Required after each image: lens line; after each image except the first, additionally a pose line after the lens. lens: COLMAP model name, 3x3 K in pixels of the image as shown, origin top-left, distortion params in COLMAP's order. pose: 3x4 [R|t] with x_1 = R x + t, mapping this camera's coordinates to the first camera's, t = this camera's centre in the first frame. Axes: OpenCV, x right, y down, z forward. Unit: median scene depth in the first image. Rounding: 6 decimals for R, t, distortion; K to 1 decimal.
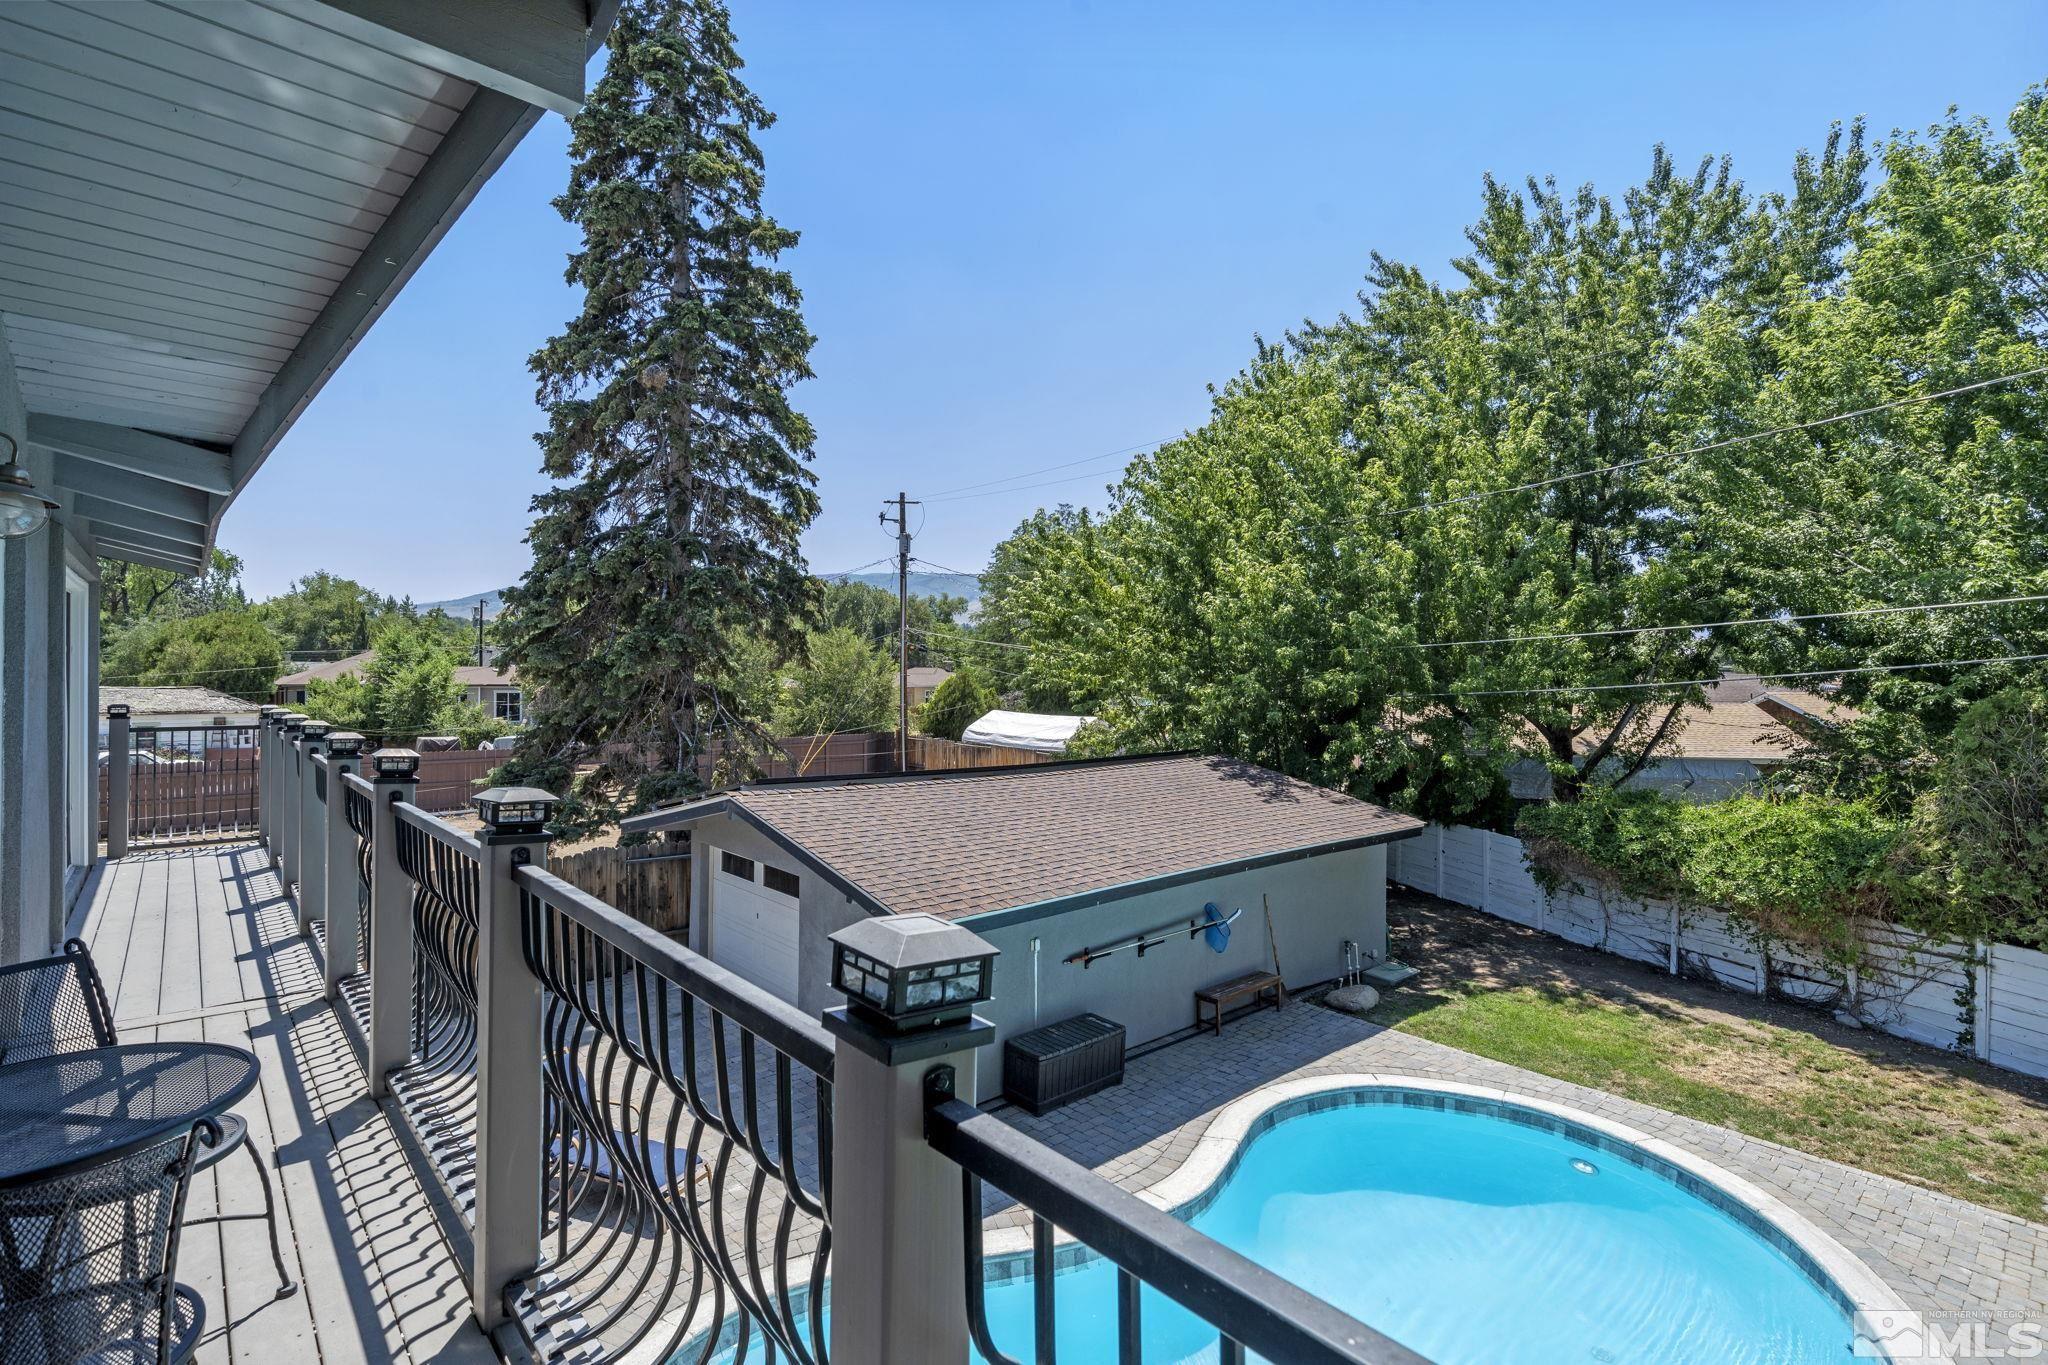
lens RADIAL K [[948.2, 0, 1016.1], [0, 948.2, 679.3], [0, 0, 1]] dist [0.002072, 0.000640]
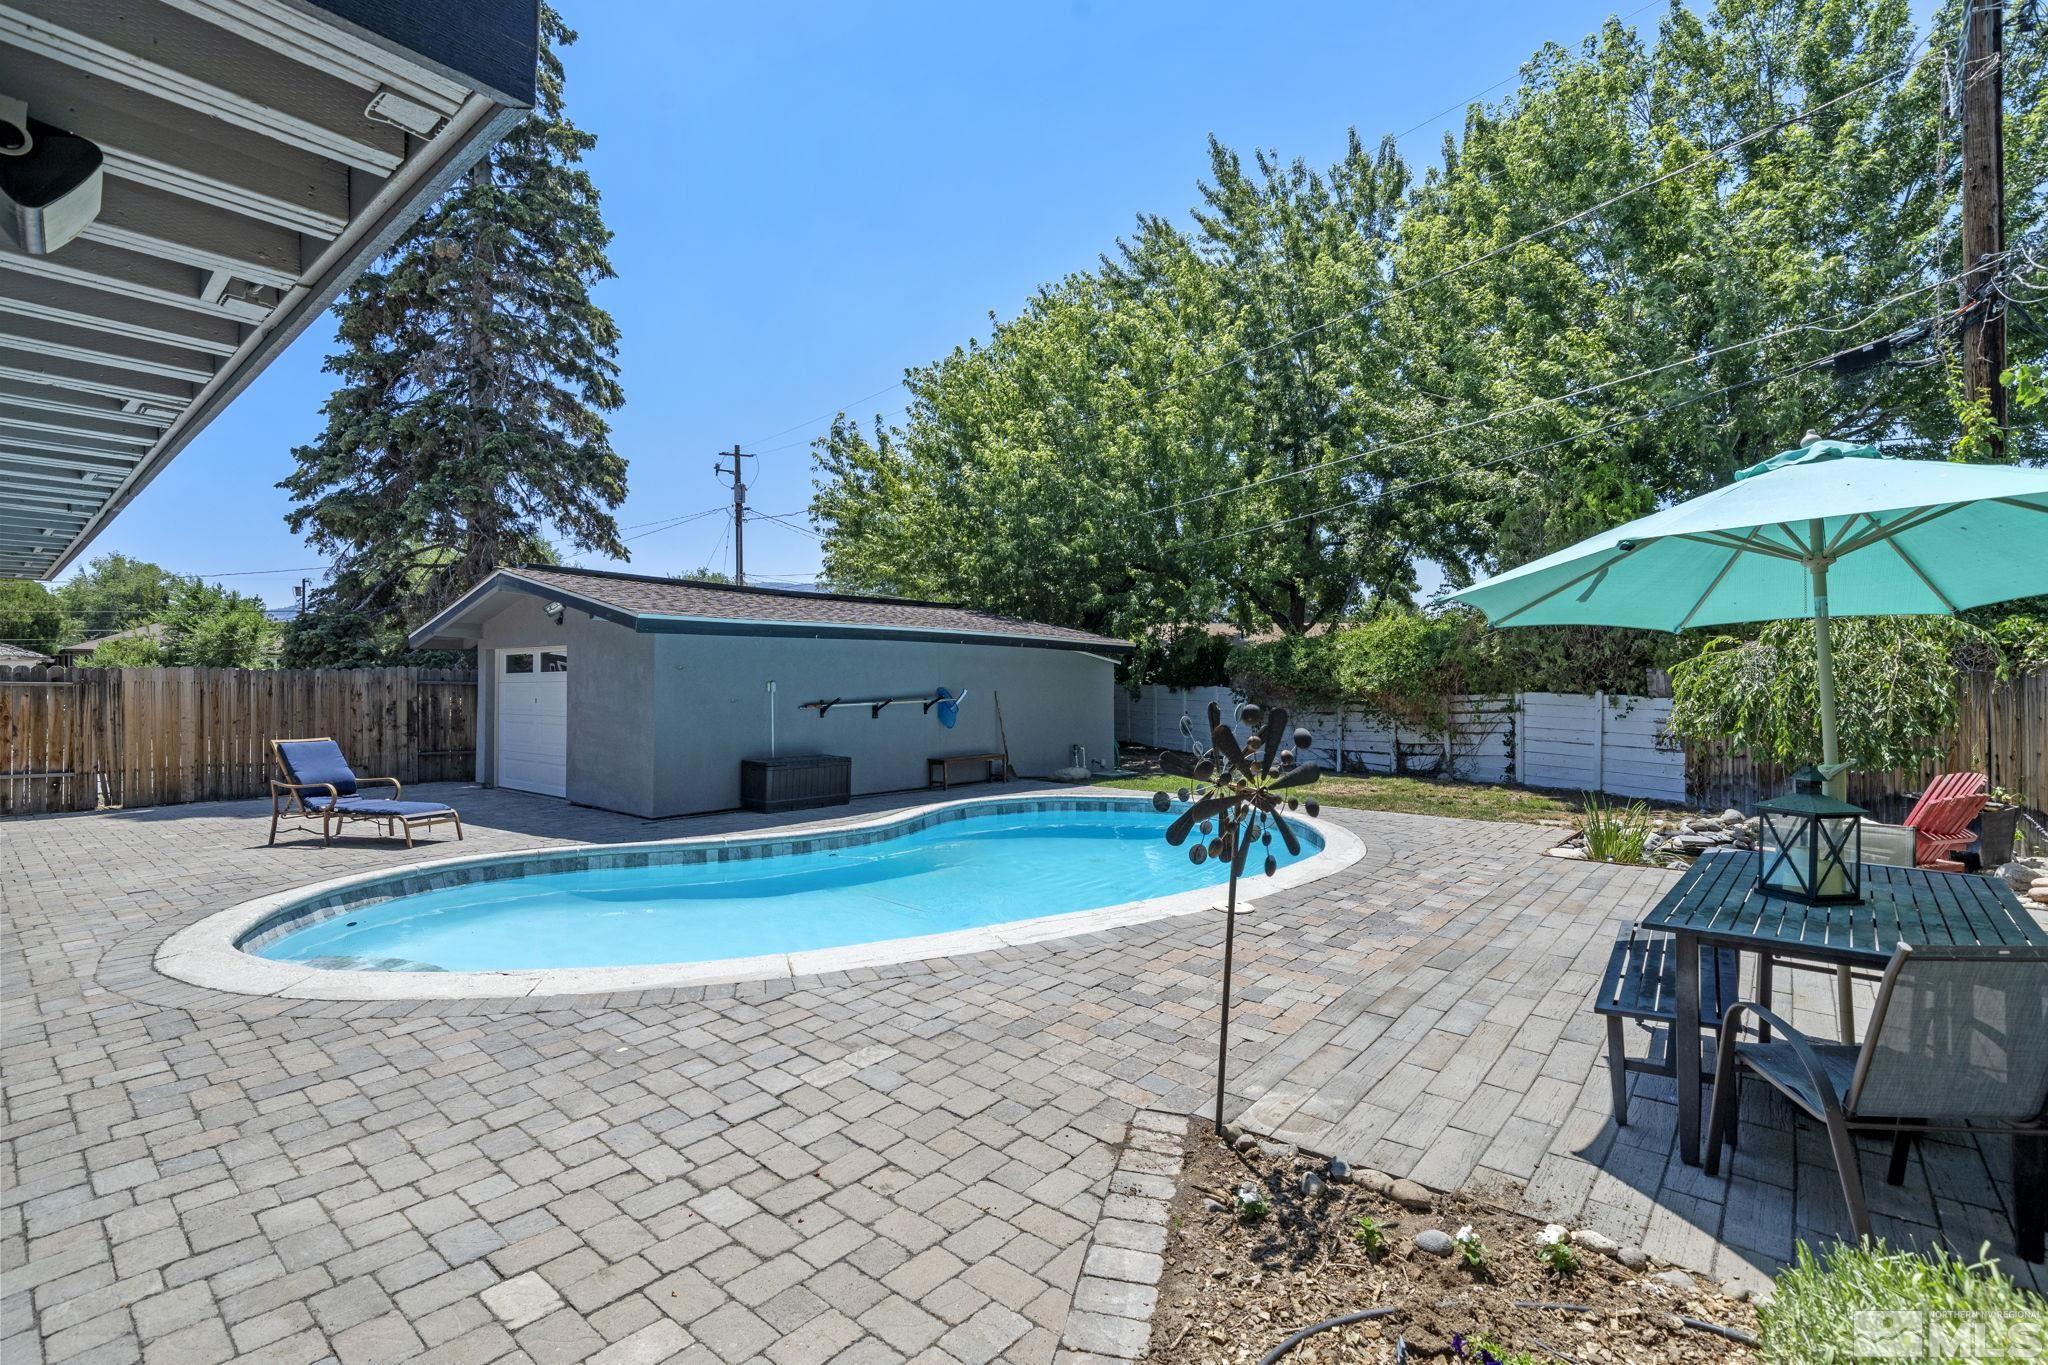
lens RADIAL K [[920.0, 0, 1018.9], [0, 920.0, 678.1], [0, 0, 1]] dist [0.000822, 0.000214]
pose [[0.989861, -0.010253, 0.141672, 0.094656], [0.011493, 0.999902, -0.007941, 0.163270], [-0.141576, 0.009489, 0.989882, -0.106831]]
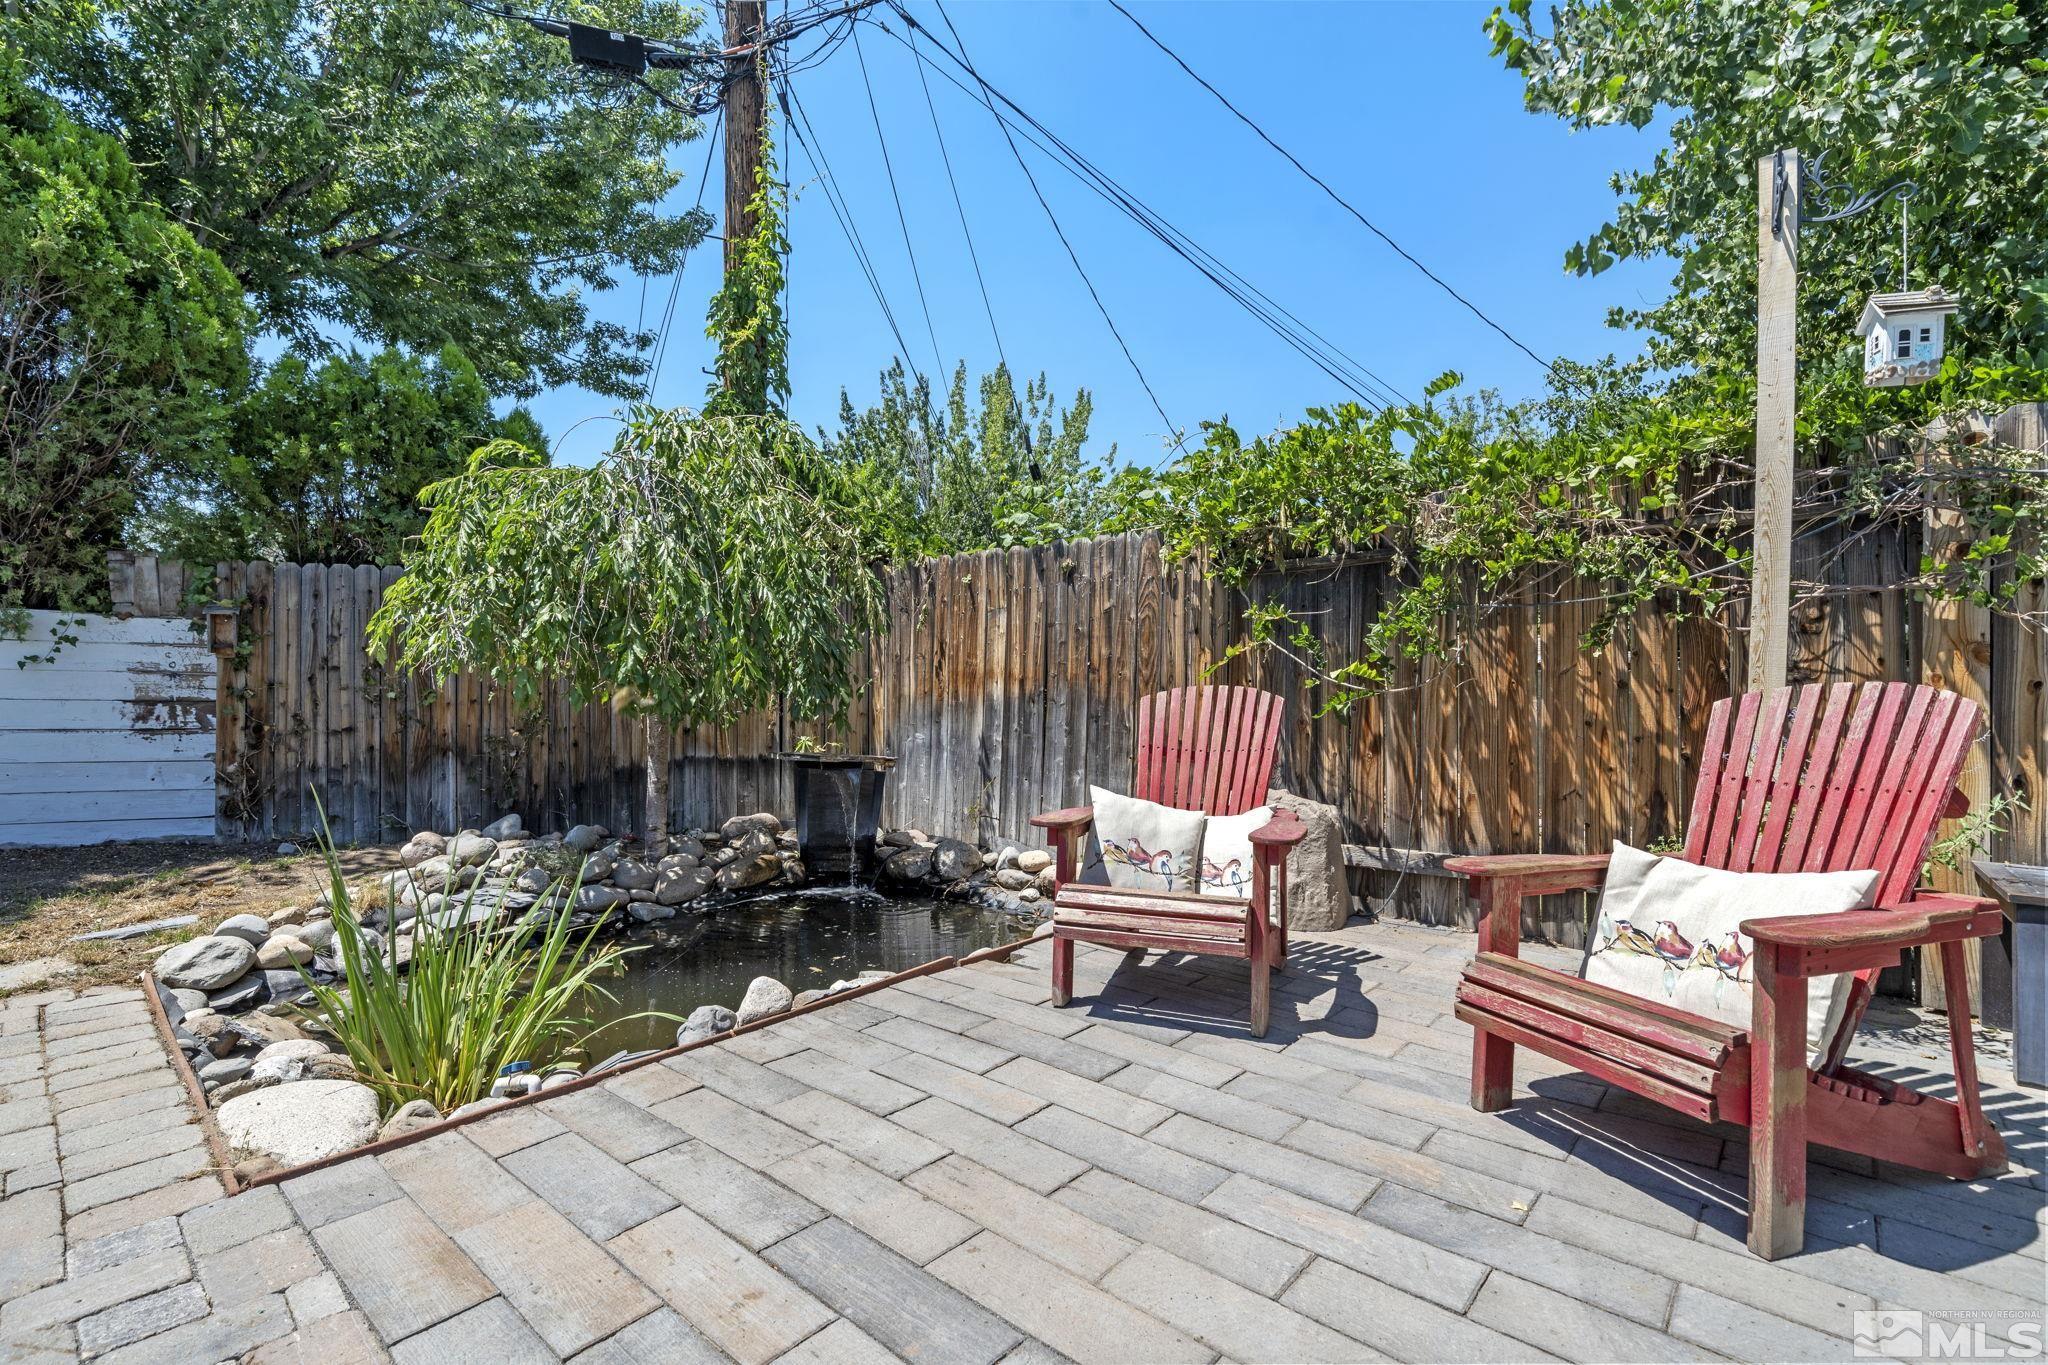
lens RADIAL K [[920.0, 0, 1032.2], [0, 920.0, 688.9], [0, 0, 1]] dist [0.000822, 0.000214]
pose [[-0.135135, -0.014292, 0.990724, 0.321720], [0.001935, 0.999890, 0.014688, 0.199930], [-0.990825, 0.003902, -0.135092, 0.263742]]
